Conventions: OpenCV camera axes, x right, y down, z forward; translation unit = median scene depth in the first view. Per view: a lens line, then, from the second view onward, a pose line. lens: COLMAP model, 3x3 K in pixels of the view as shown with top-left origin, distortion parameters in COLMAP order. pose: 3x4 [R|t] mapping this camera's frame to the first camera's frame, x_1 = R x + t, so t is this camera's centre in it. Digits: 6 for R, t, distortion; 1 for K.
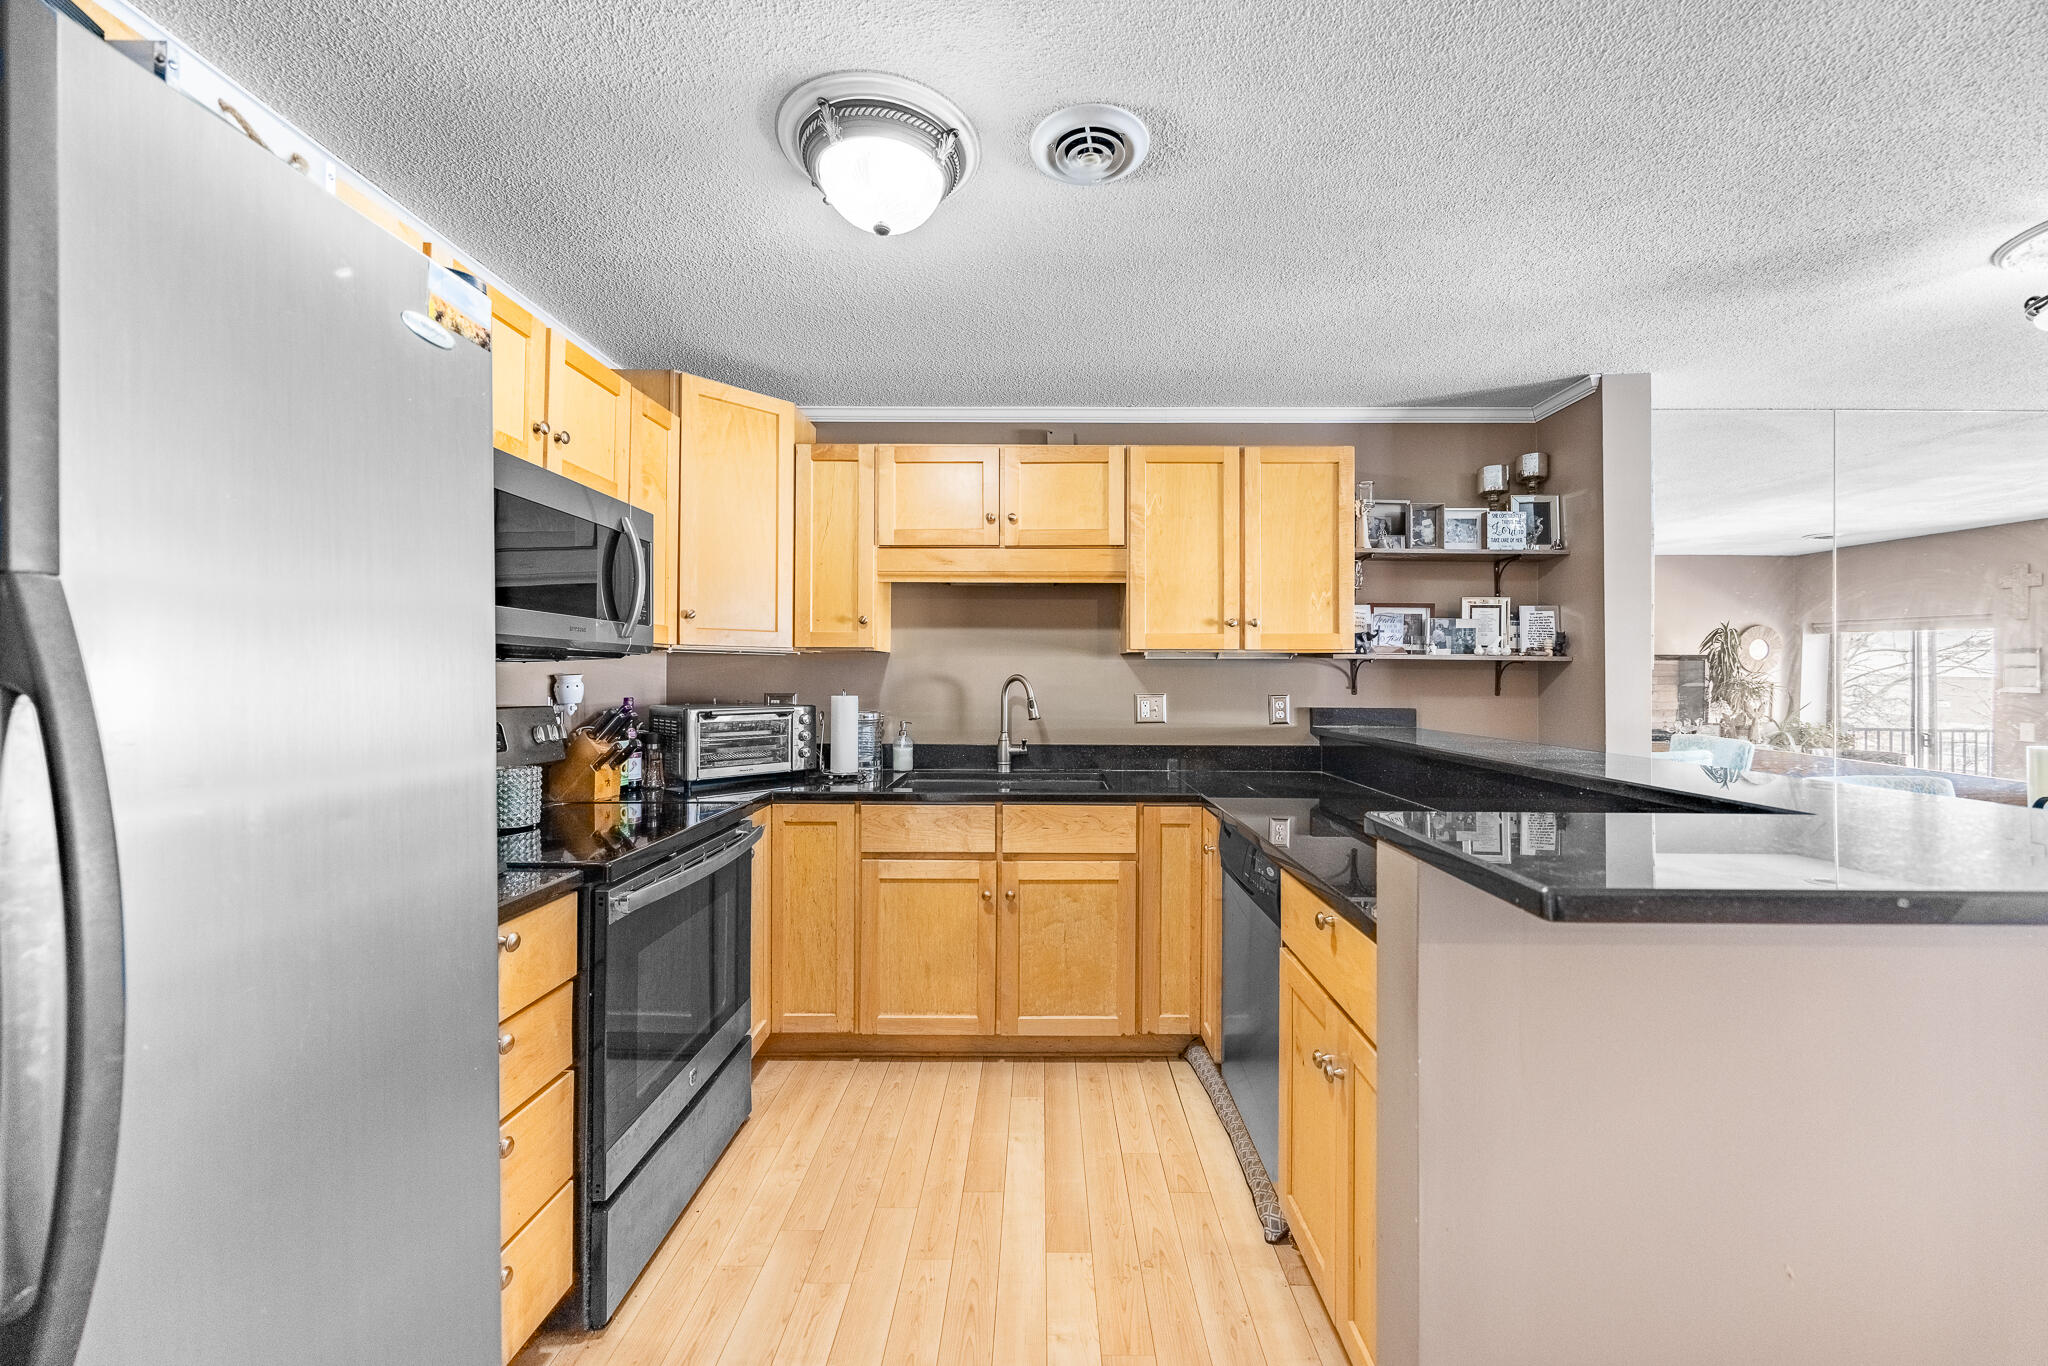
lens RADIAL K [[792.4, 0, 1024.0], [0, 792.4, 683.0], [0, 0, 1]] dist [-0.000377, -0.000067]
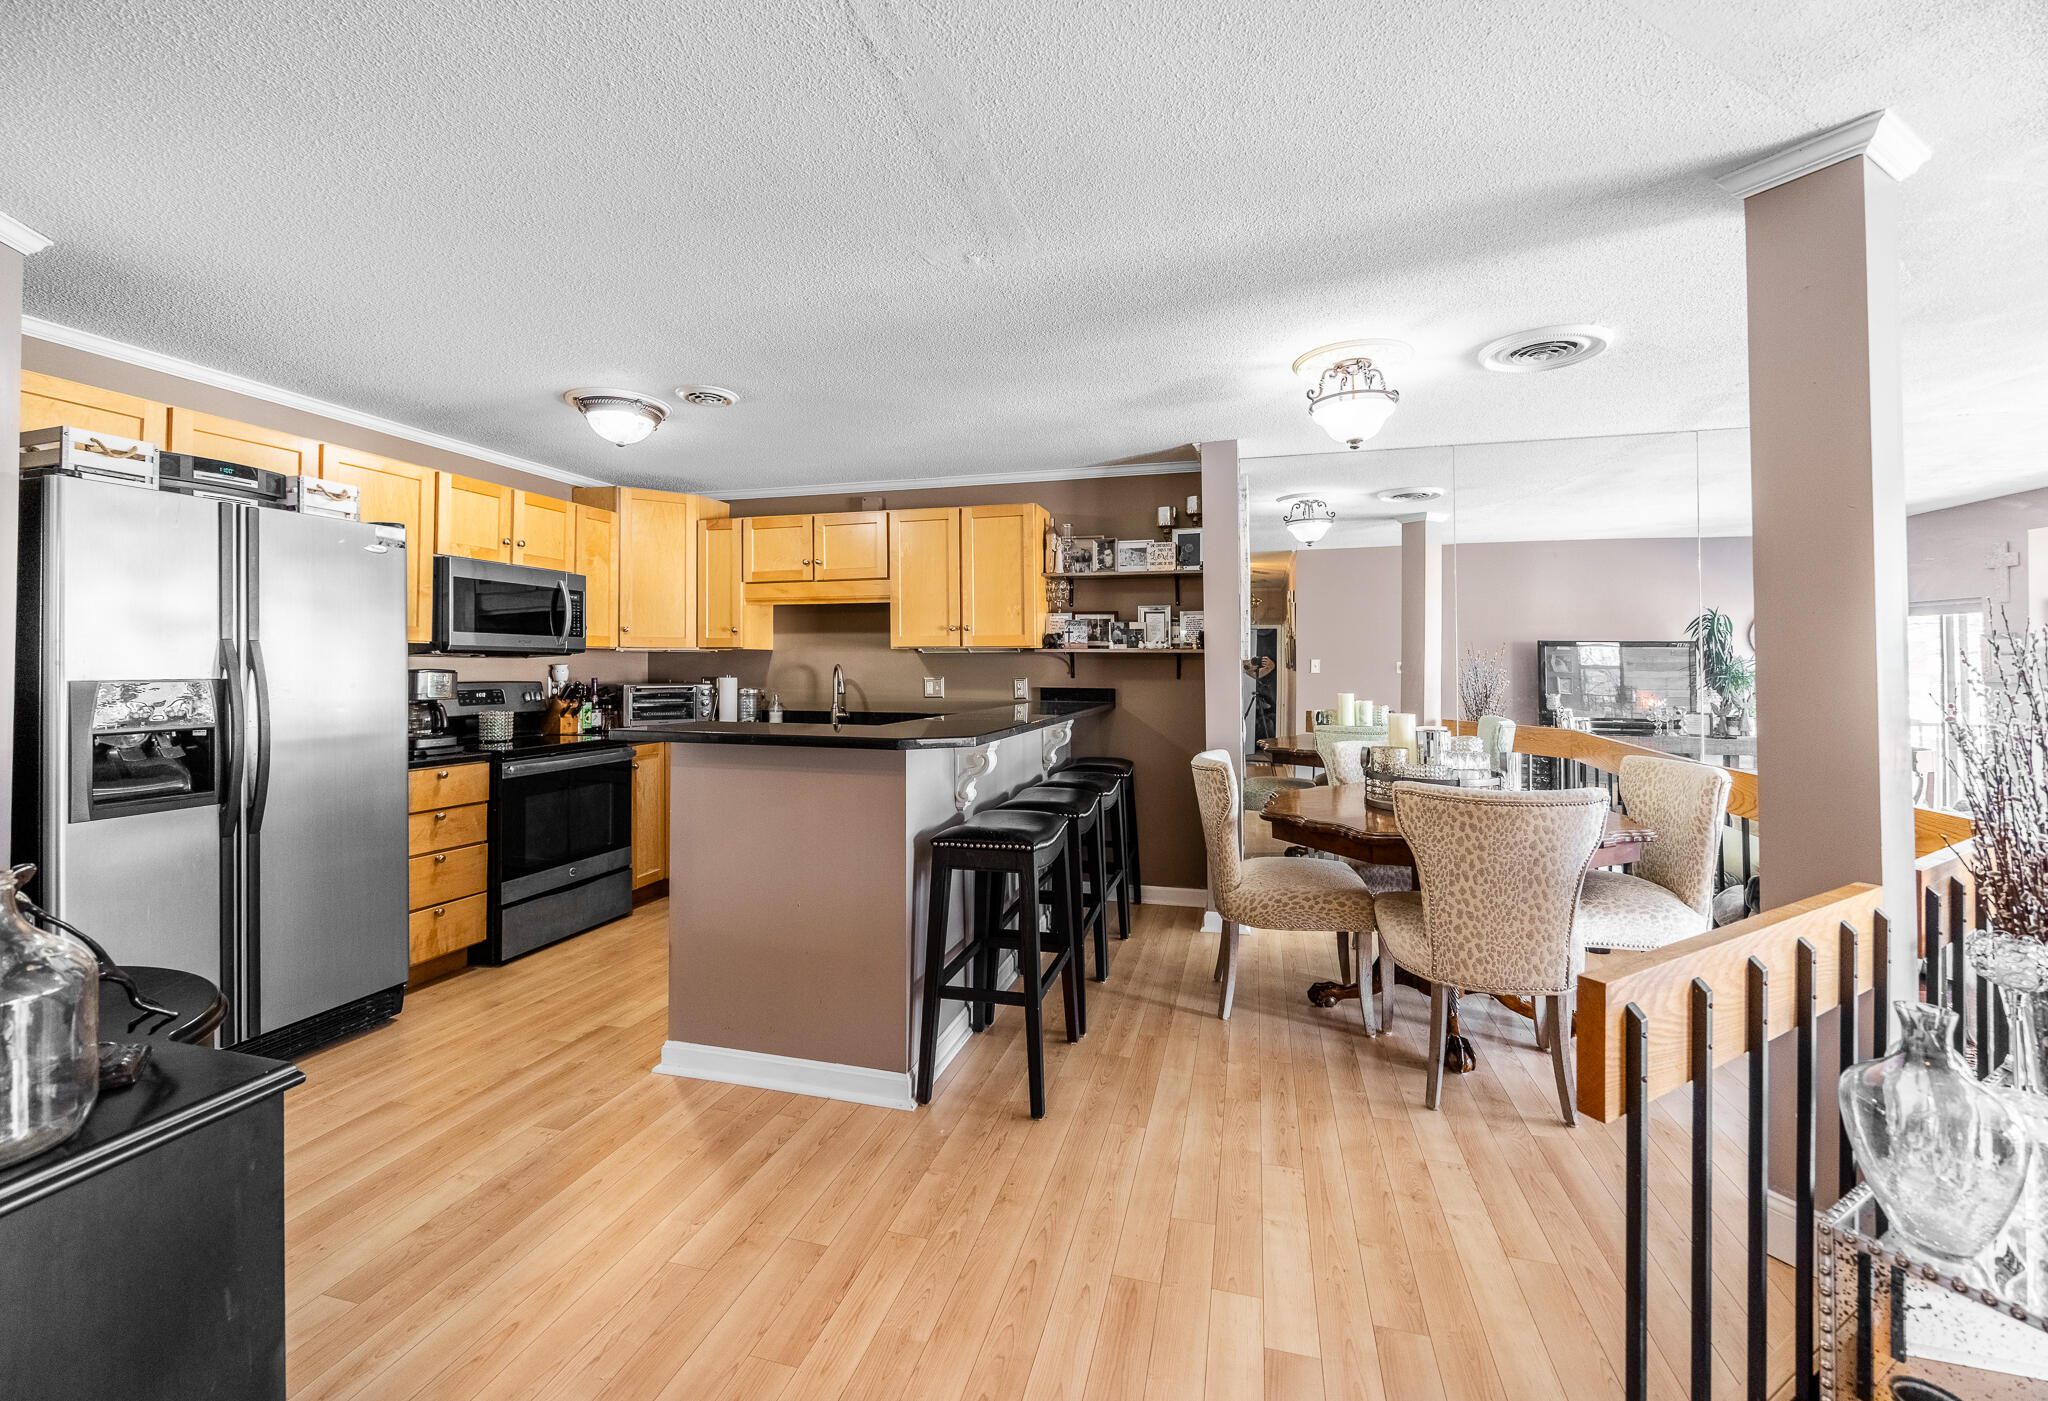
lens RADIAL K [[831.3, 0, 1019.9], [0, 831.3, 672.5], [0, 0, 1]] dist [0.000334, 0.000078]
pose [[0.965589, -0.000256, -0.260072, 0.771669], [0.000381, 1.000000, 0.000433, 0.005102], [0.260072, -0.000517, 0.965589, -0.450043]]
